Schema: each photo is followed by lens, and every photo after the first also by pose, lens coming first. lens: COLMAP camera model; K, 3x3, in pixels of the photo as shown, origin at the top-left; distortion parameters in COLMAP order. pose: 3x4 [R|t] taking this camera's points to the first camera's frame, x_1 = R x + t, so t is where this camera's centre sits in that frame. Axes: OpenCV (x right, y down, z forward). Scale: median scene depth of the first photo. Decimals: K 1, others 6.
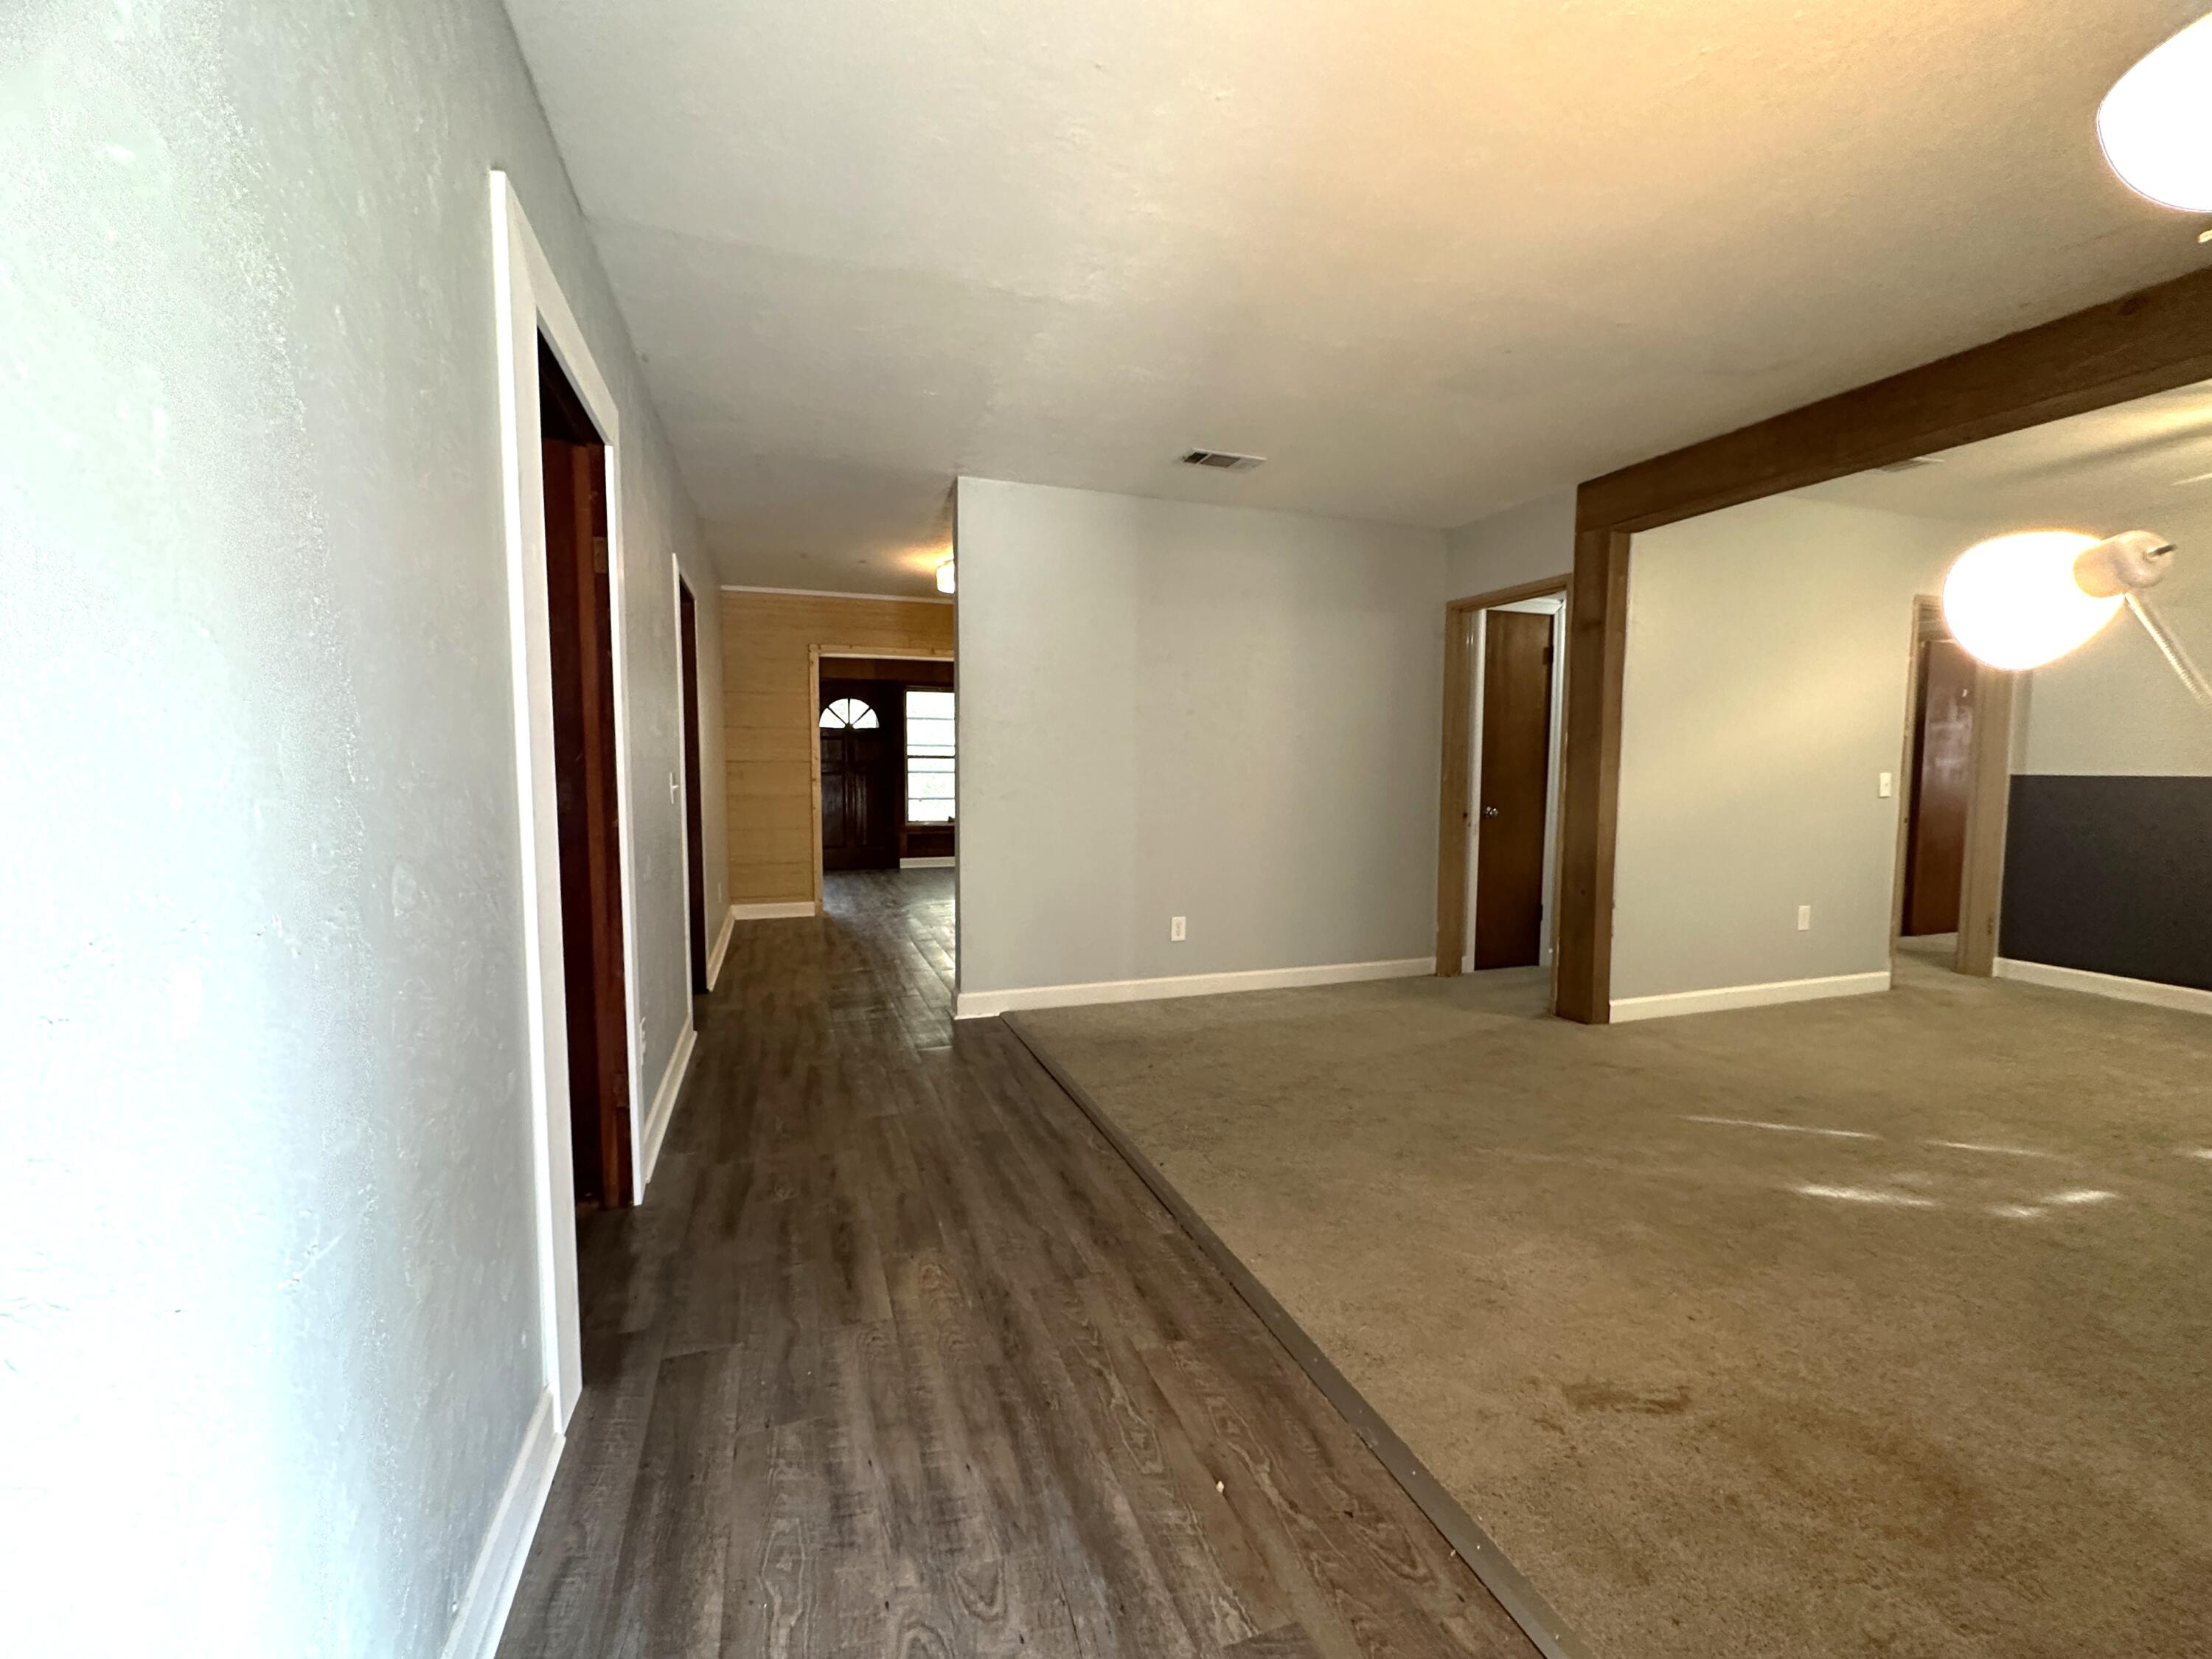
lens RADIAL K [[925.9, 0, 1106.0], [0, 925.9, 829.5], [0, 0, 1]] dist [-0.012283, -0.000224]
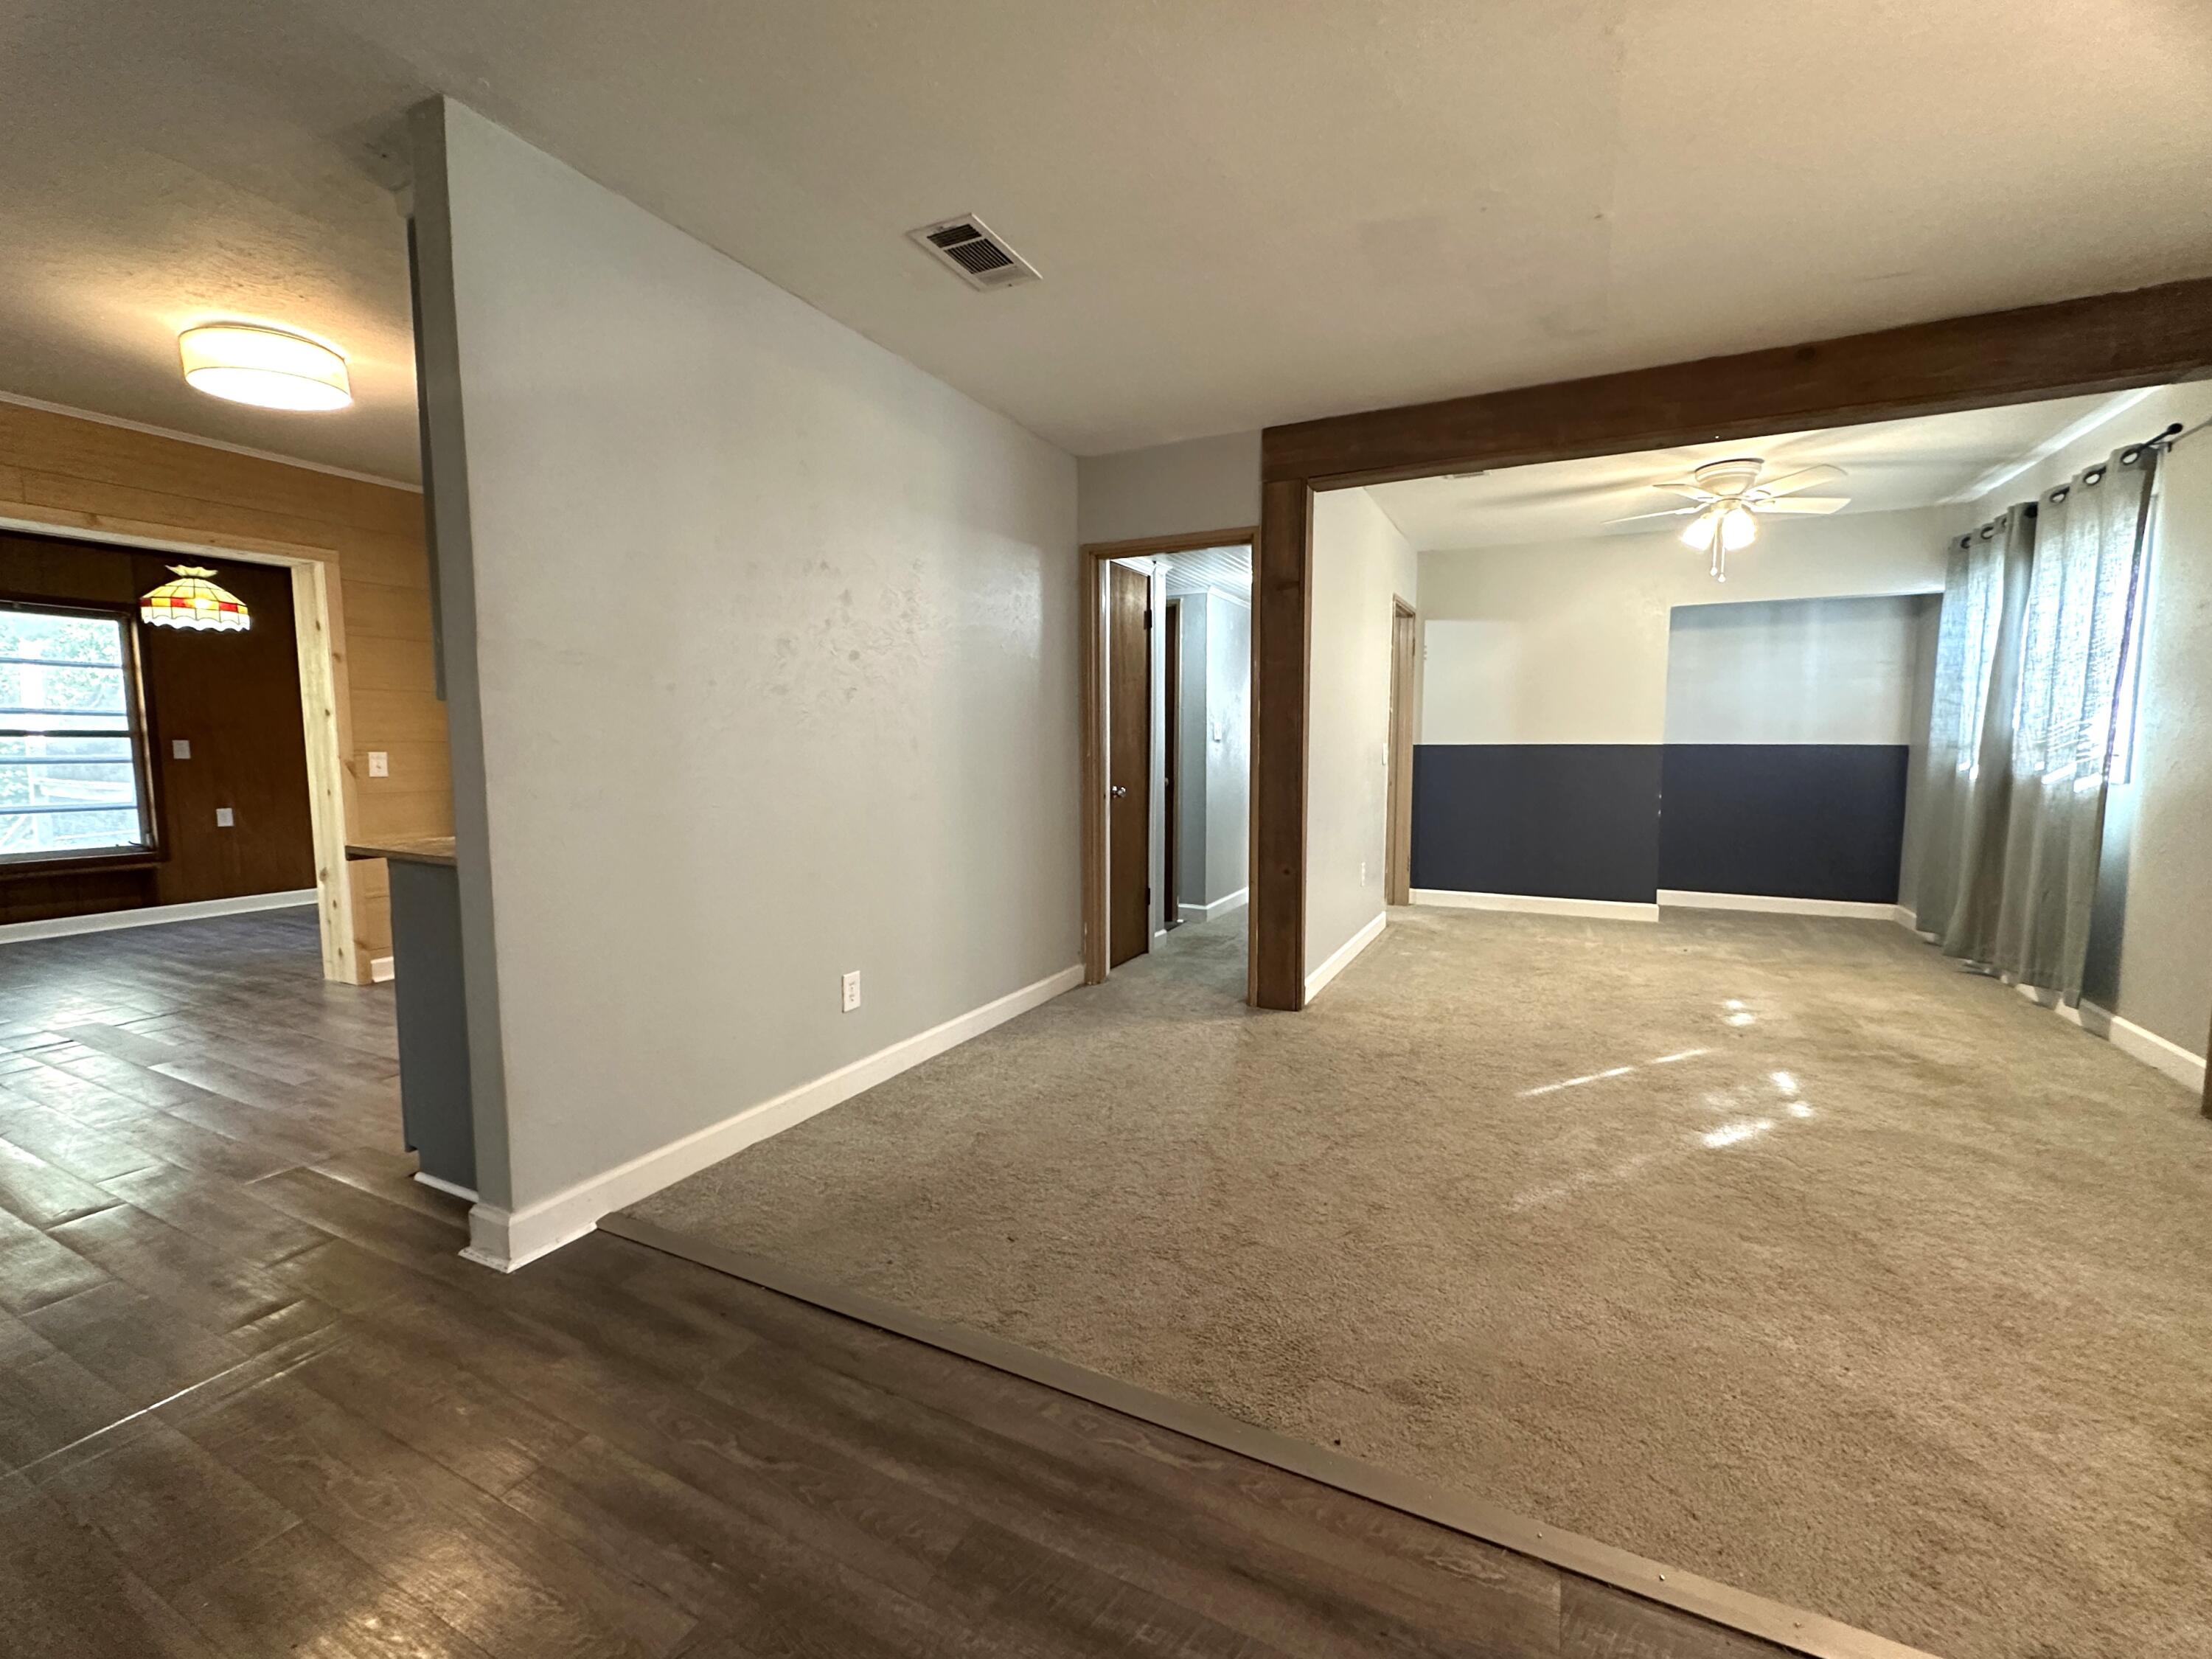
lens RADIAL K [[925.9, 0, 1106.0], [0, 925.9, 829.5], [0, 0, 1]] dist [-0.012283, -0.000224]
pose [[0.714479, -0.070741, 0.696072, -0.283099], [0.056566, 0.997459, 0.043308, -0.028301], [-0.697367, 0.008431, 0.716665, 0.489156]]
